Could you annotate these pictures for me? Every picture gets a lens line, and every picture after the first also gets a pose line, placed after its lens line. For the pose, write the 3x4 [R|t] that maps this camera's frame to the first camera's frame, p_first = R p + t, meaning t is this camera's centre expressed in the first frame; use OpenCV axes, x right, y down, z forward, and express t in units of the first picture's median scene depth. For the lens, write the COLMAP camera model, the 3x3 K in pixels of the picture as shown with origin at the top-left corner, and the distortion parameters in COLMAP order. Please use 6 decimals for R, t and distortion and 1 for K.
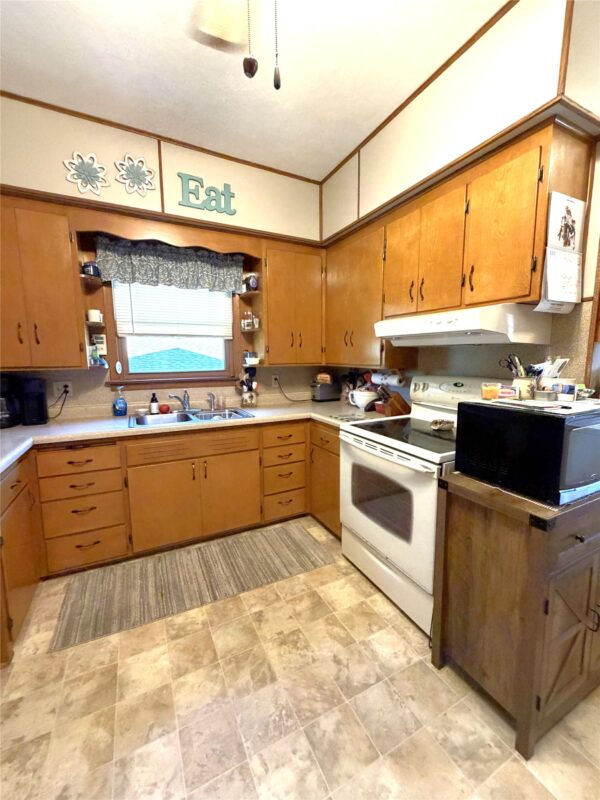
lens RADIAL K [[326.6, 0, 298.6], [0, 326.6, 399.0], [0, 0, 1]] dist [-0.003085, 0.000056]
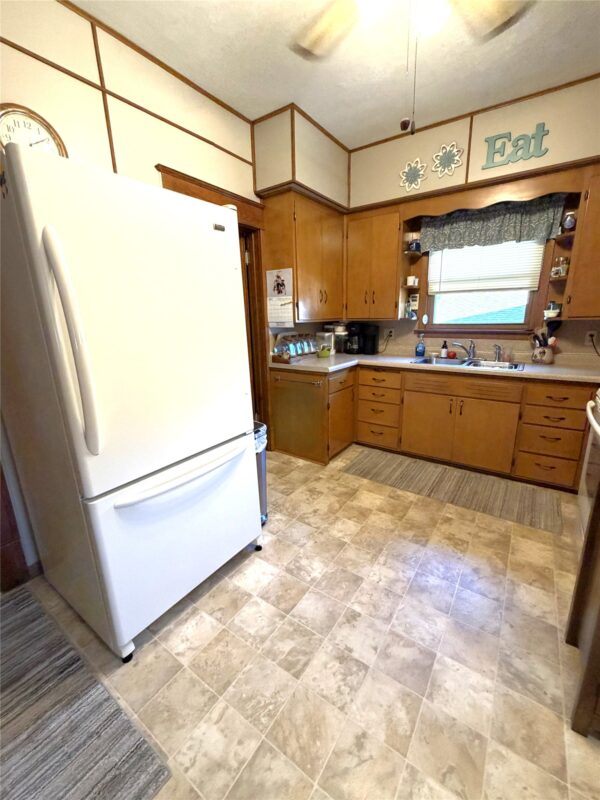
lens RADIAL K [[326.6, 0, 303.0], [0, 326.6, 399.1], [0, 0, 1]] dist [-0.003085, 0.000056]
pose [[0.482592, 0.213994, -0.849301, 0.464364], [-0.095887, 0.976773, 0.191627, 0.013998], [0.870581, -0.011041, 0.491902, -0.088887]]
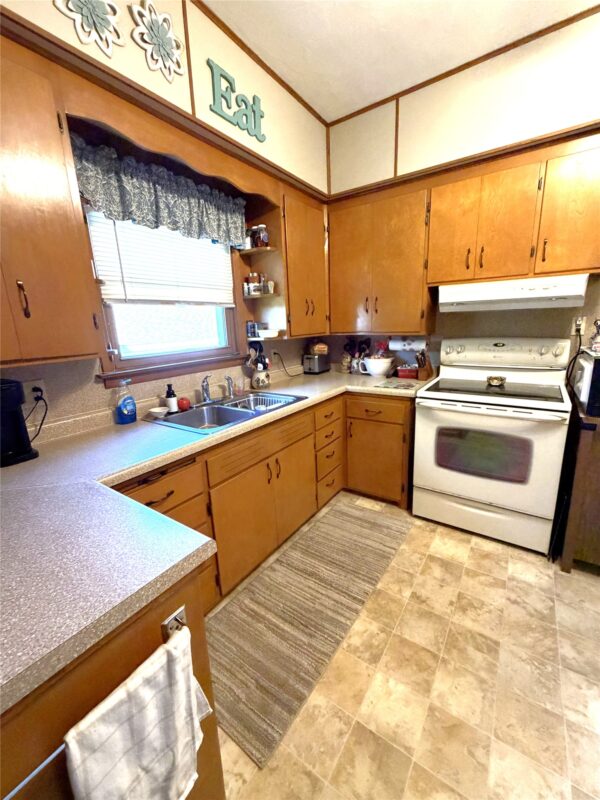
lens RADIAL K [[326.6, 0, 300.9], [0, 326.6, 399.1], [0, 0, 1]] dist [-0.003085, 0.000056]
pose [[0.878573, -0.136929, 0.457558, -0.621781], [0.095824, 0.989078, 0.111995, -0.045368], [-0.467896, -0.054551, 0.882098, 0.270841]]
